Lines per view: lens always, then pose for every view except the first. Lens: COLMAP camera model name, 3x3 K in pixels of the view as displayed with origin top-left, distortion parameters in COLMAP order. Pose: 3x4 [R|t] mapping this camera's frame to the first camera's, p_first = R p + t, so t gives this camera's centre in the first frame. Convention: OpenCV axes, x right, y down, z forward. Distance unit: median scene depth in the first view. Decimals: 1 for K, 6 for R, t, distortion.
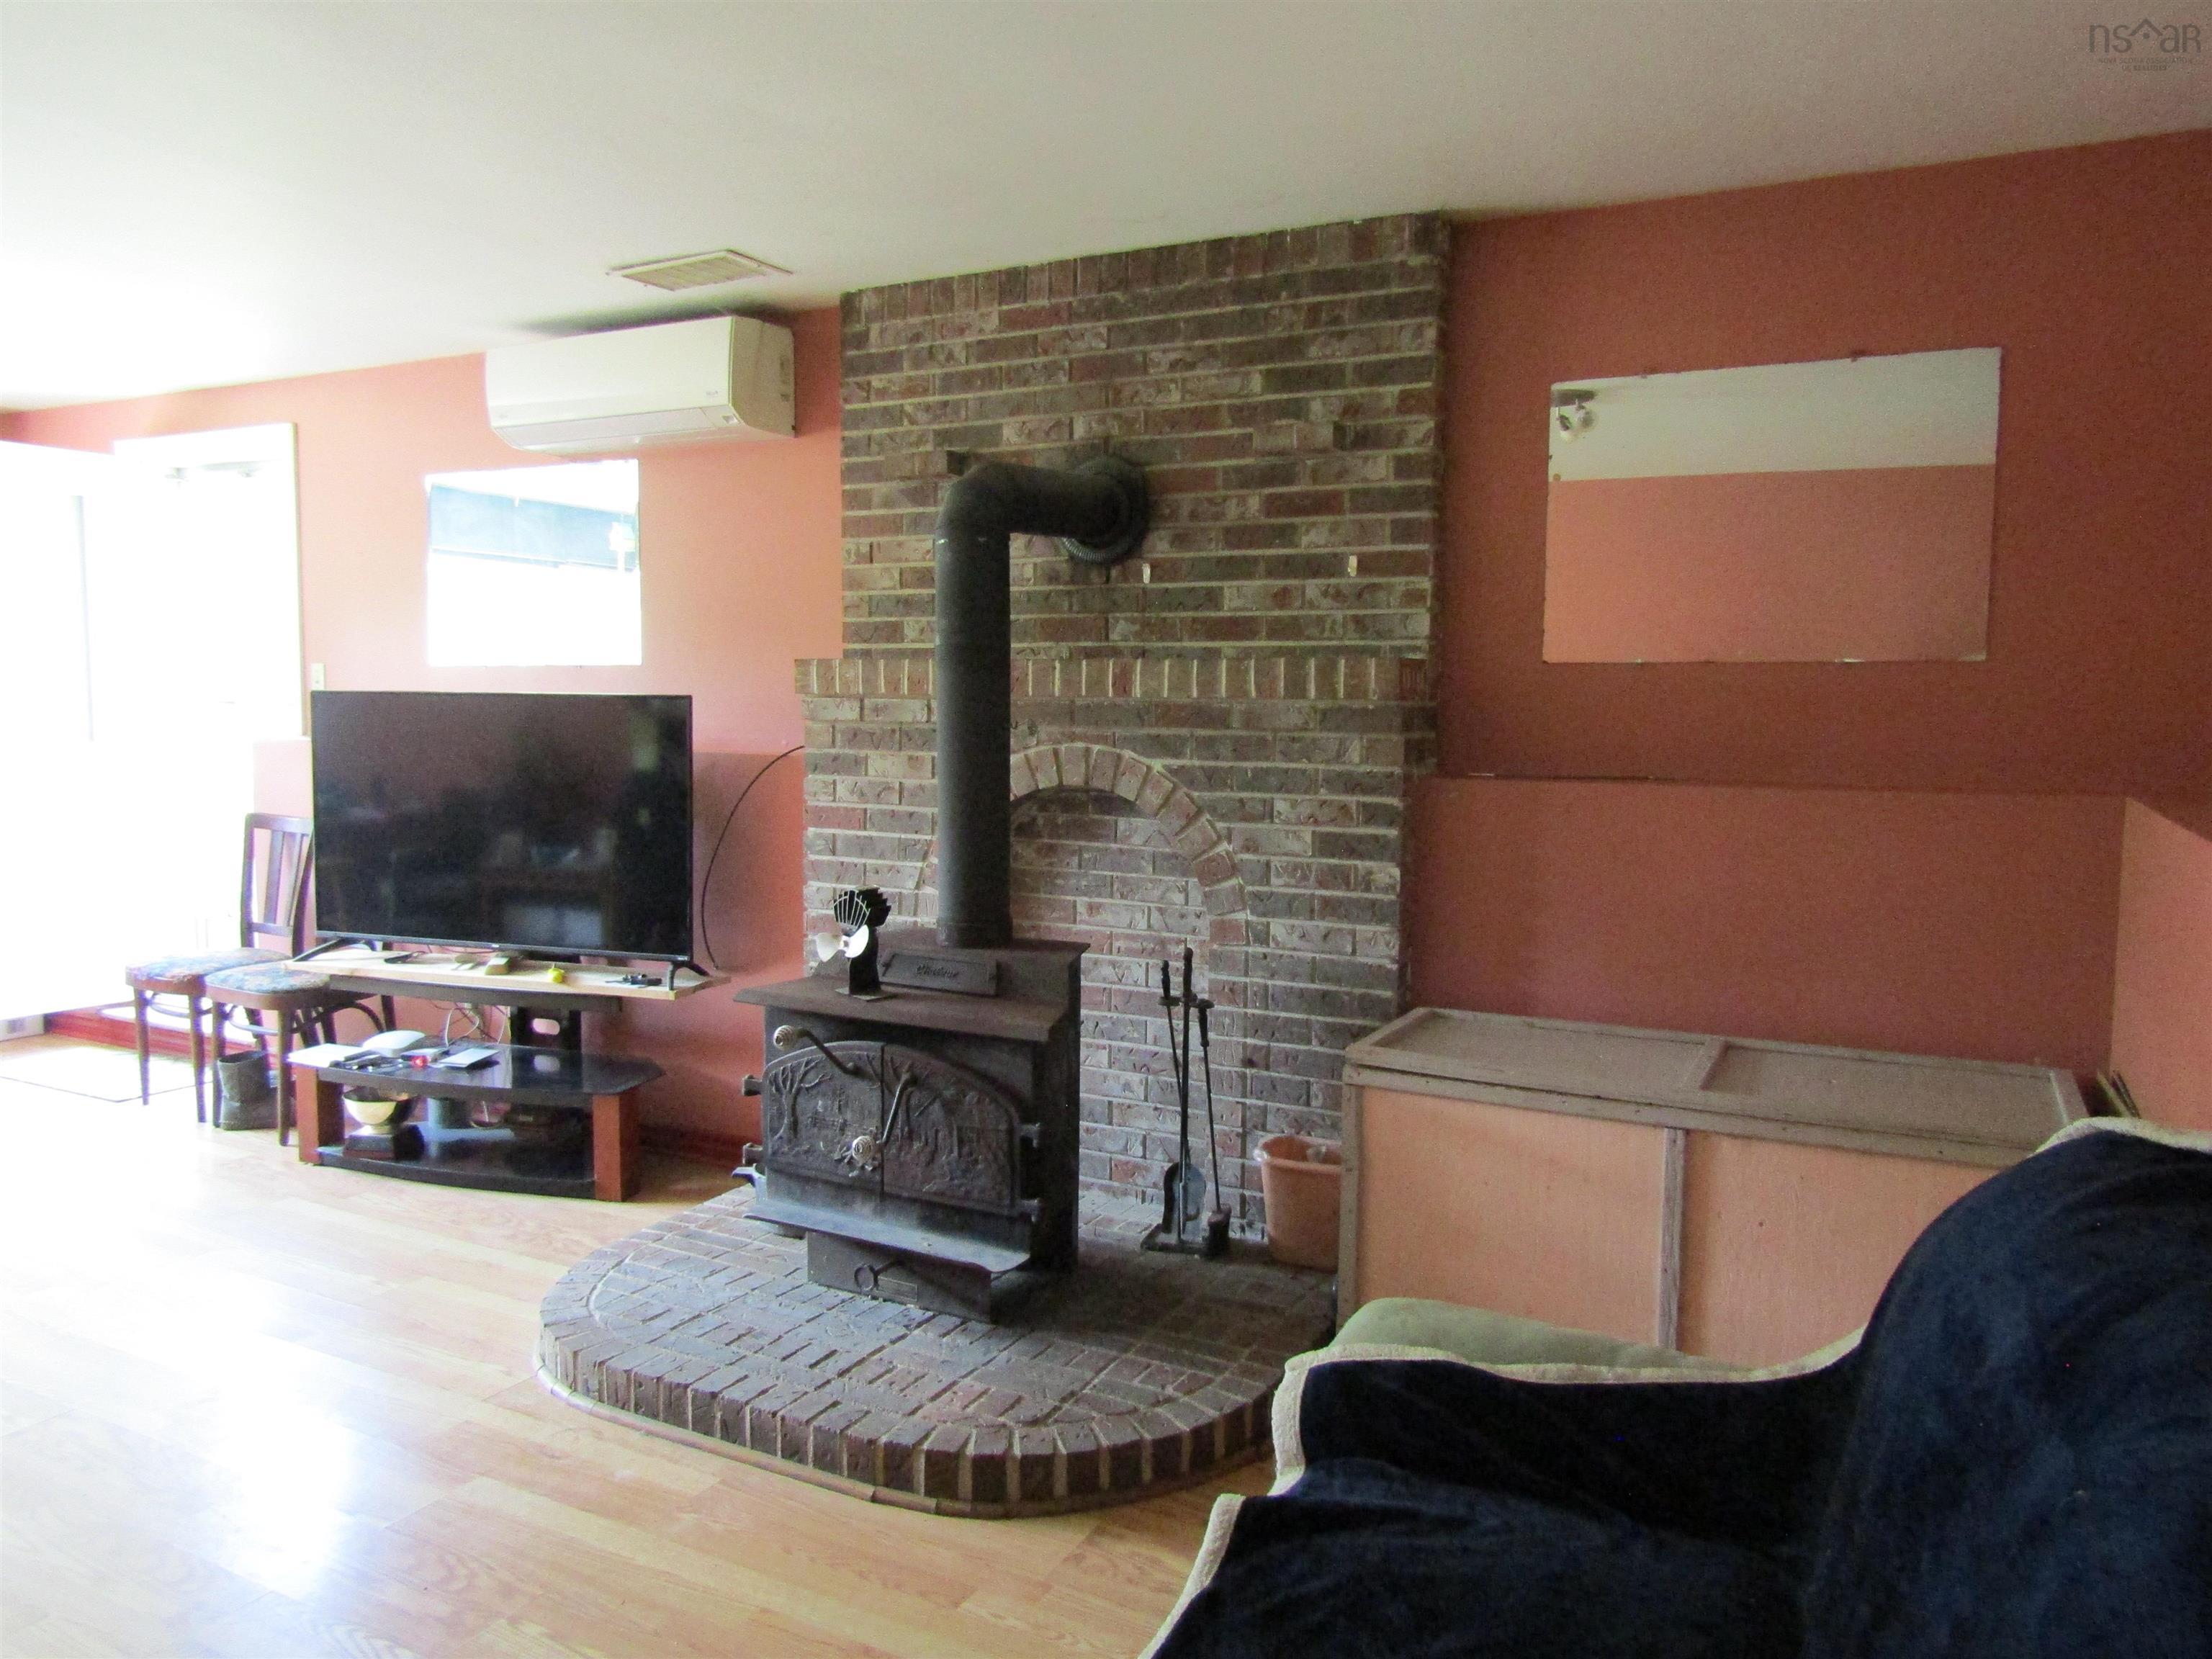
lens RADIAL K [[1574.4, 0, 1112.2], [0, 1574.4, 835.7], [0, 0, 1]] dist [-0.006075, 0.001468]
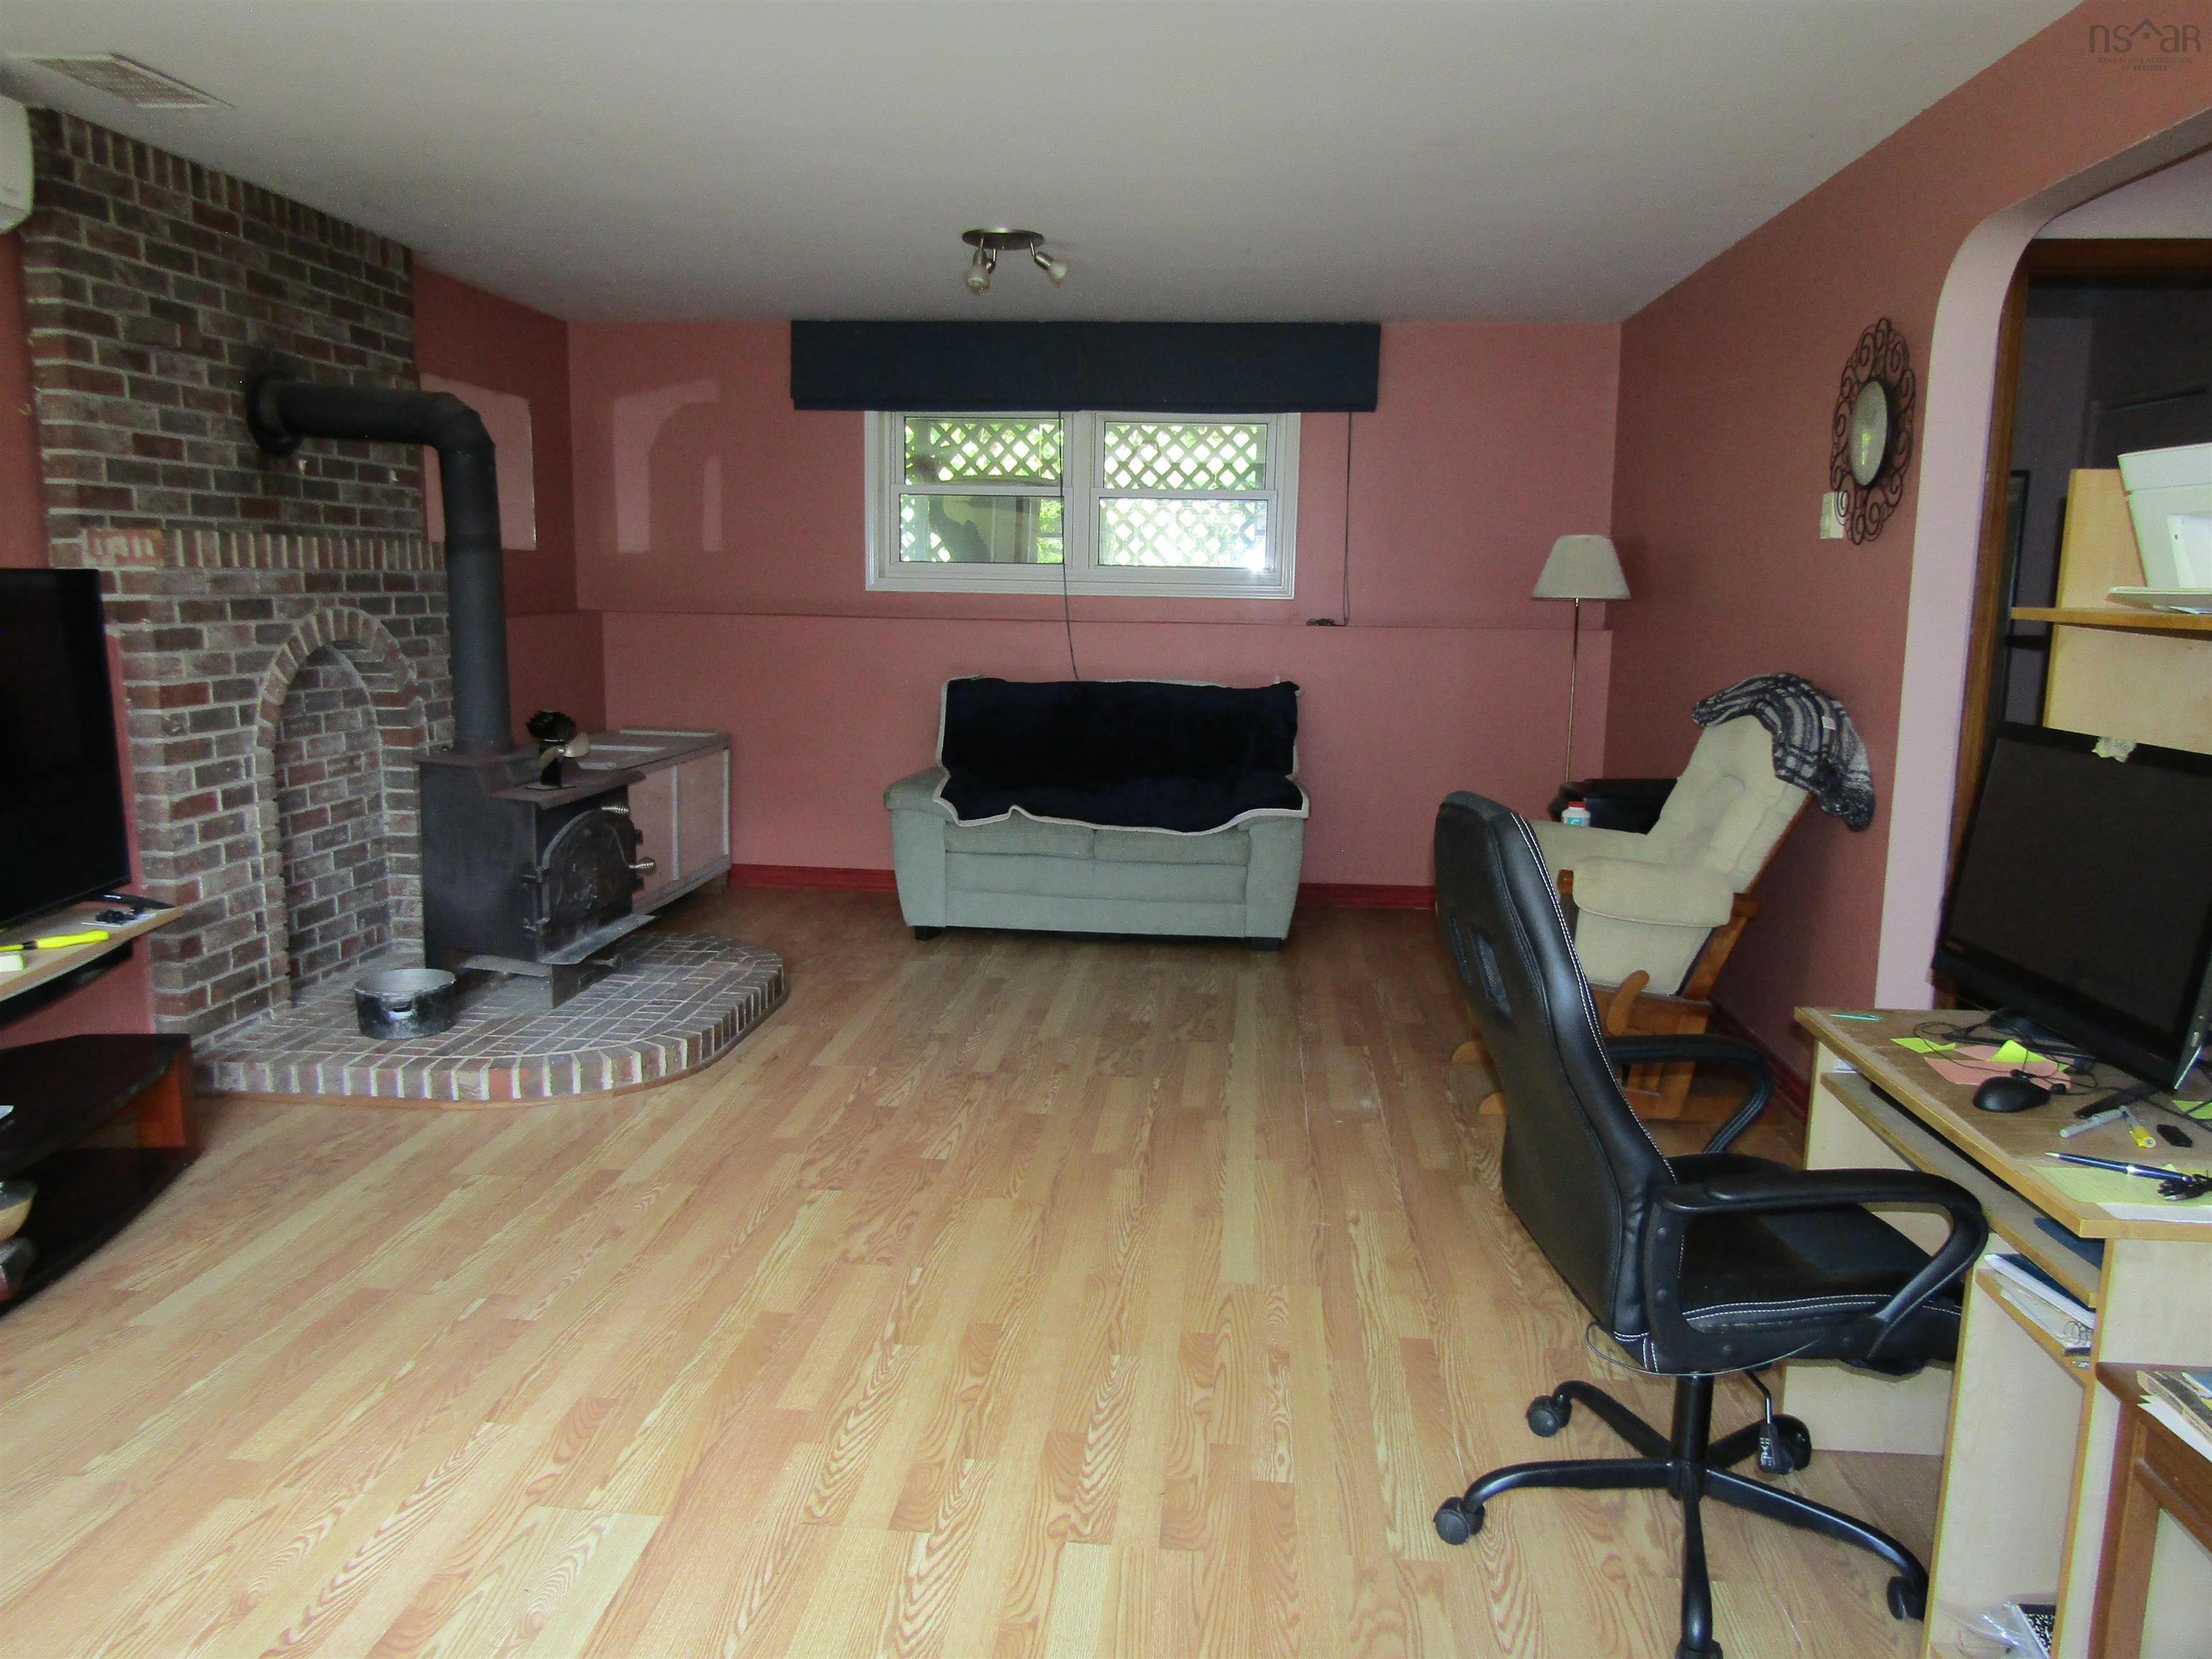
lens RADIAL K [[1574.4, 0, 1112.2], [0, 1574.4, 835.7], [0, 0, 1]] dist [-0.006075, 0.001468]
pose [[-0.389238, -0.164856, 0.906265, -1.421655], [0.061036, 0.977076, 0.203951, -0.098698], [-0.919113, 0.134700, -0.370253, 0.931914]]
